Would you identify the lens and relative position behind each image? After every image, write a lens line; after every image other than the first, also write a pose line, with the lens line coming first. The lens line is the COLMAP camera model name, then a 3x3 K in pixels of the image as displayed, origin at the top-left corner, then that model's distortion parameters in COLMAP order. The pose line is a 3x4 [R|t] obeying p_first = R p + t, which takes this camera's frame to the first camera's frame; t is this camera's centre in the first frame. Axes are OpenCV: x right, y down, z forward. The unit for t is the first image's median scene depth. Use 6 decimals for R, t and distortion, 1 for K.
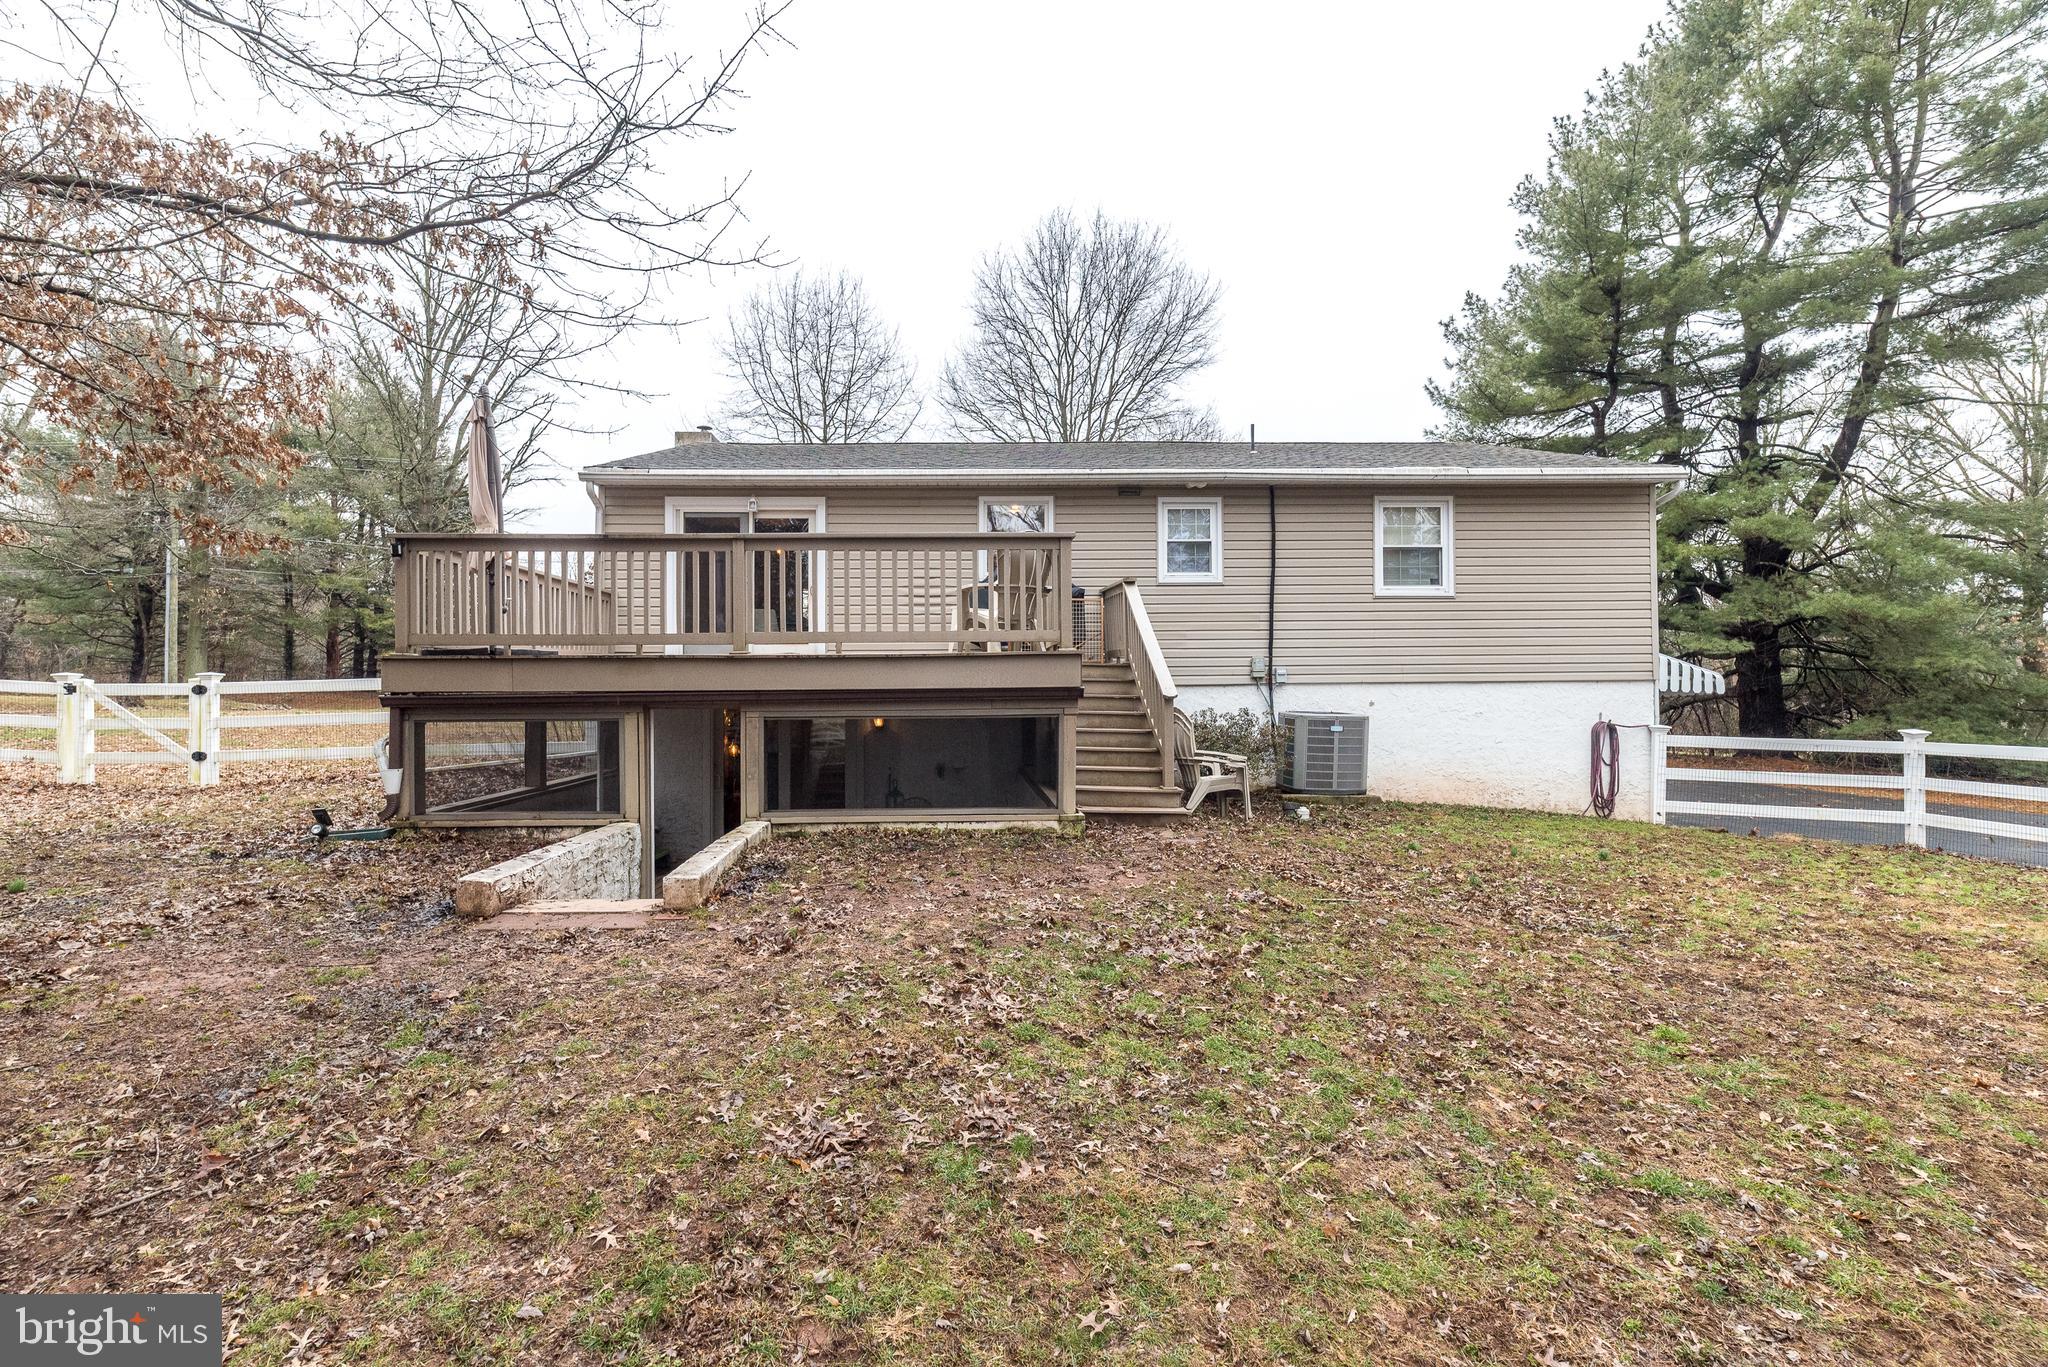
lens RADIAL K [[896.8, 0, 1019.9], [0, 896.8, 685.1], [0, 0, 1]] dist [0.006936, 0.000213]
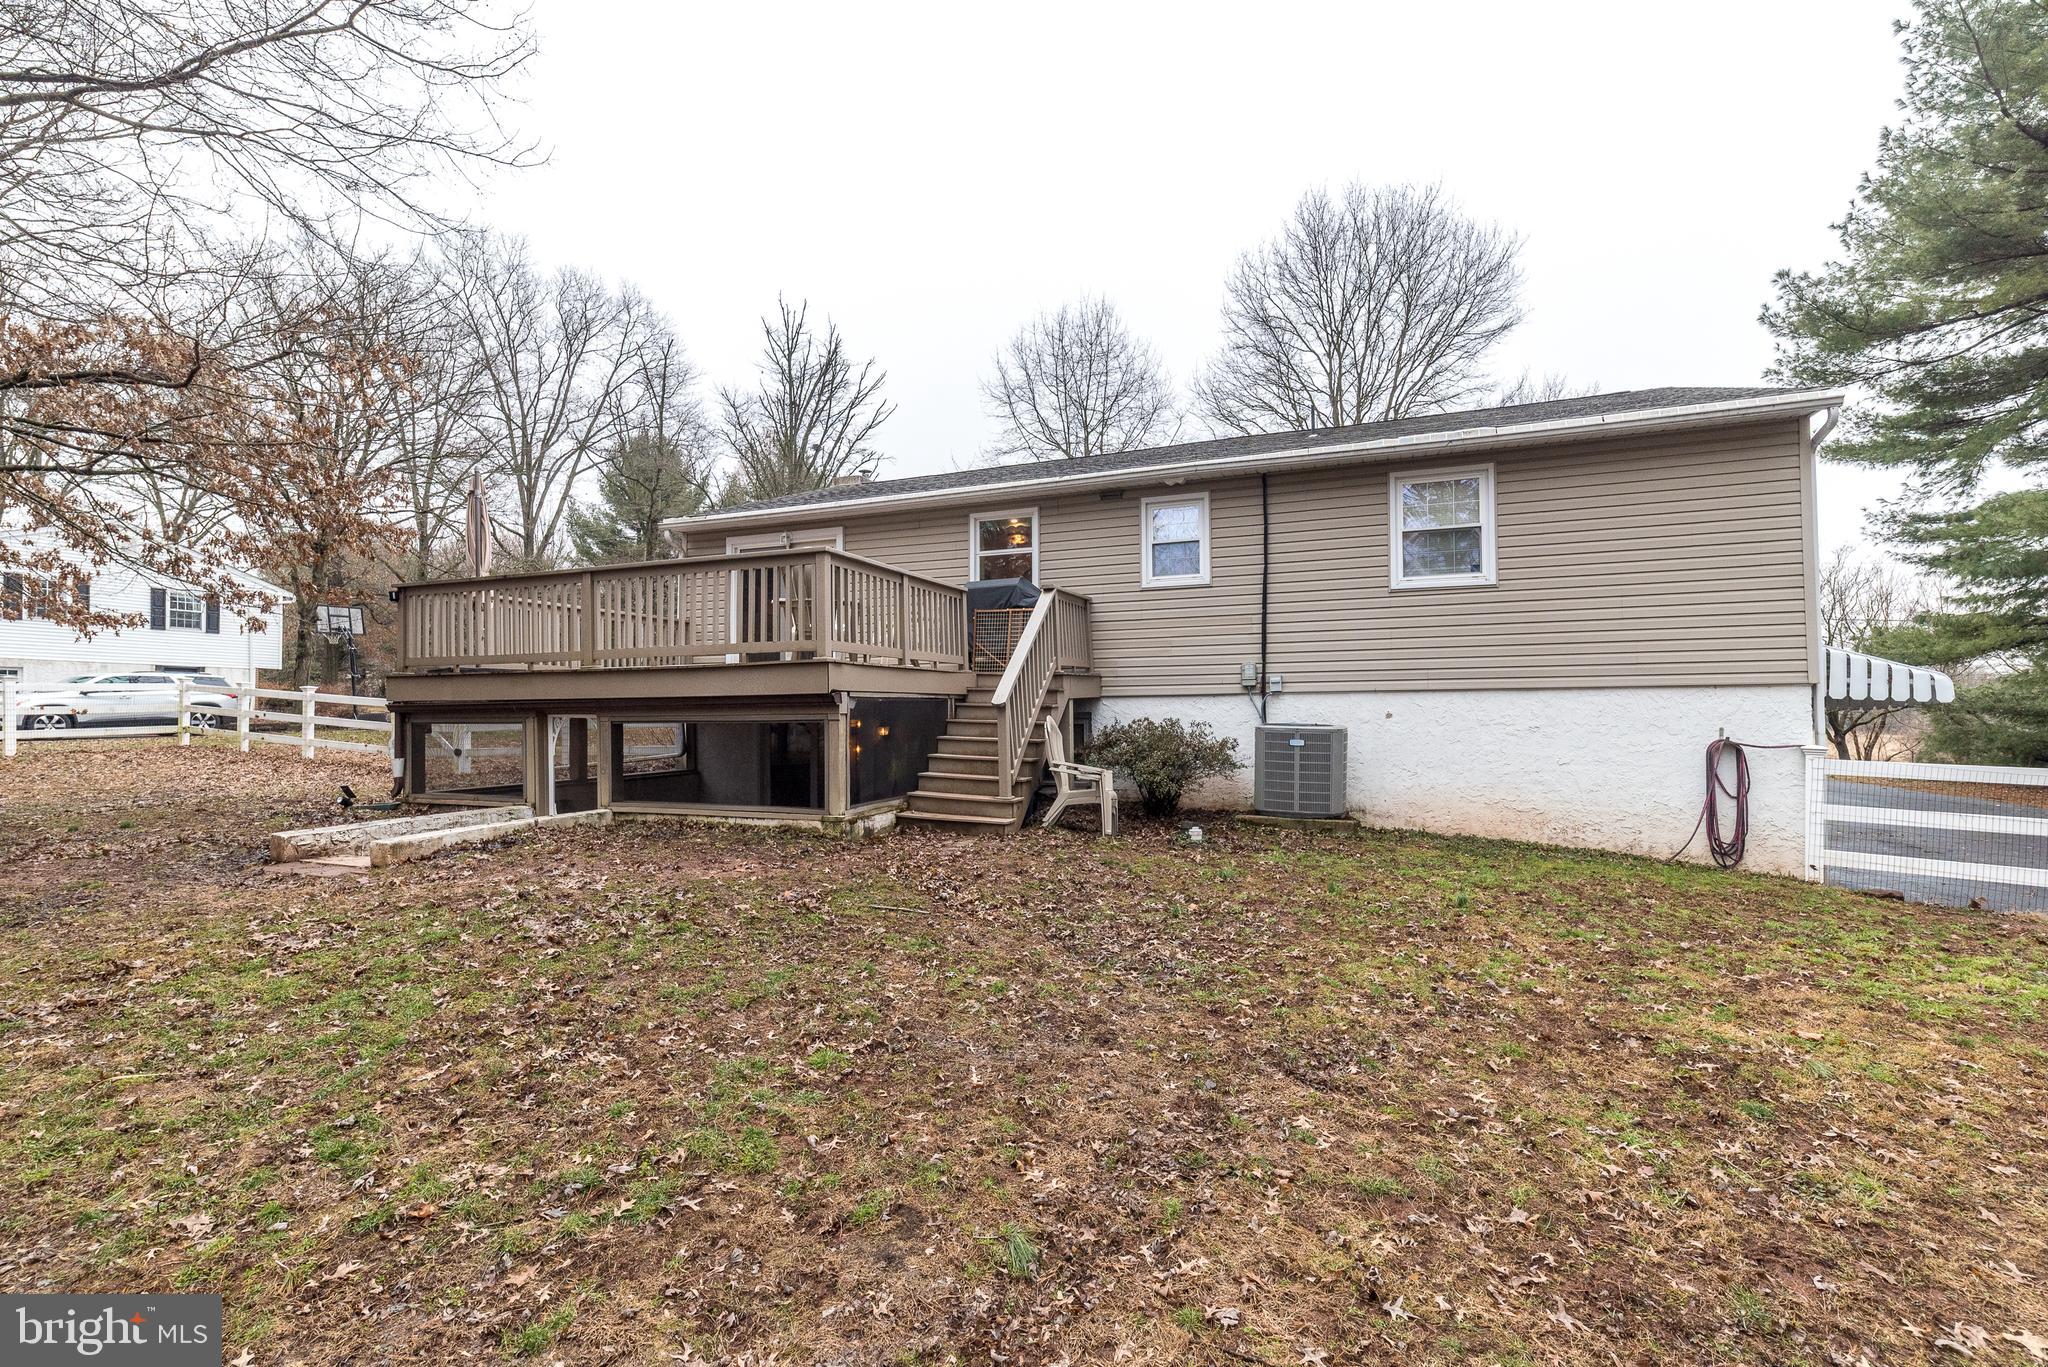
lens RADIAL K [[896.8, 0, 1018.6], [0, 896.8, 690.6], [0, 0, 1]] dist [0.006936, 0.000213]
pose [[0.917039, -0.009212, -0.398691, 0.412335], [0.003784, 0.999889, -0.014398, 0.008241], [0.398779, 0.011695, 0.916972, 0.075218]]
